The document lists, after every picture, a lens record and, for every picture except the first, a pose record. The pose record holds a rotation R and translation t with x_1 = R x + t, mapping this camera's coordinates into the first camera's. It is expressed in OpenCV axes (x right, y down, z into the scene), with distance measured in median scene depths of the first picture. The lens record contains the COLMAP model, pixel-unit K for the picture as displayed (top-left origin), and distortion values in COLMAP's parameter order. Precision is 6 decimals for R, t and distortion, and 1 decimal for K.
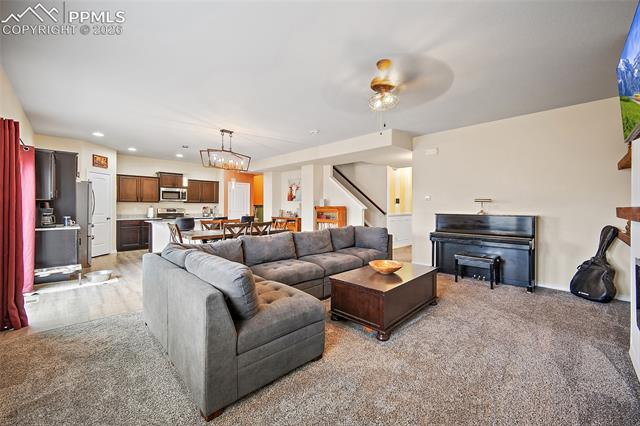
lens RADIAL K [[252.0, 0, 318.9], [0, 252.0, 207.0], [0, 0, 1]] dist [-0.002231, -0.000014]
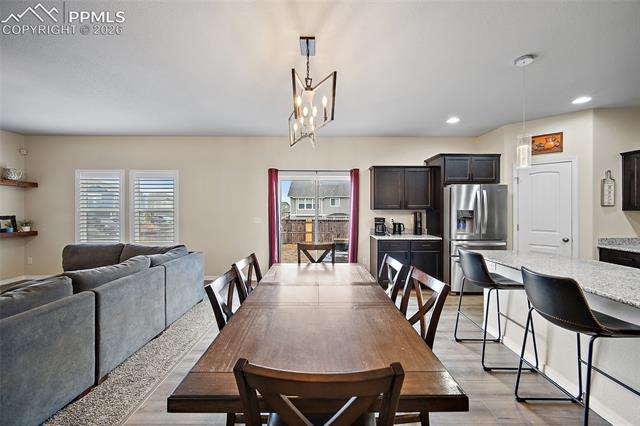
lens RADIAL K [[252.0, 0, 322.6], [0, 252.0, 208.9], [0, 0, 1]] dist [-0.002231, -0.000014]
pose [[-0.700217, -0.004055, -0.713919, -0.050333], [-0.006159, 0.999981, 0.000361, -0.017735], [0.713904, 0.004649, -0.700228, 0.841929]]
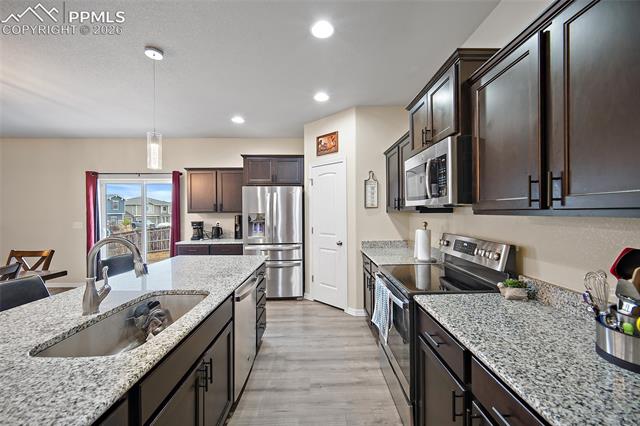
lens RADIAL K [[252.0, 0, 320.9], [0, 252.0, 210.8], [0, 0, 1]] dist [-0.002231, -0.000014]
pose [[-0.689642, -0.000858, -0.724150, -0.350777], [0.002367, 0.999991, -0.003439, -0.019539], [0.724147, -0.004086, -0.689634, 1.125410]]
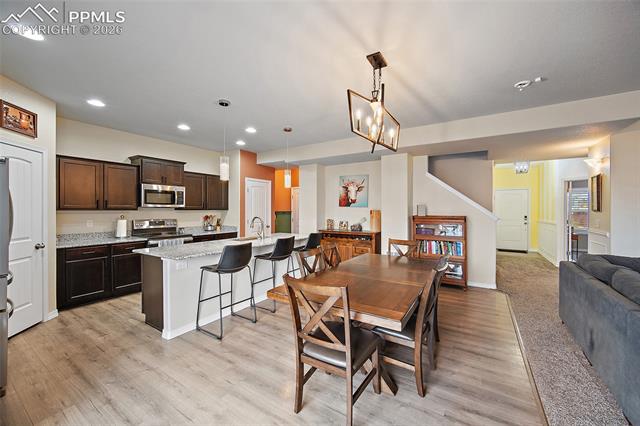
lens RADIAL K [[252.0, 0, 321.0], [0, 252.0, 211.2], [0, 0, 1]] dist [-0.002231, -0.000014]
pose [[0.975481, -0.002884, 0.220065, -0.361402], [0.001227, 0.999970, 0.007664, -0.019283], [-0.220081, -0.007206, 0.975455, 0.363321]]
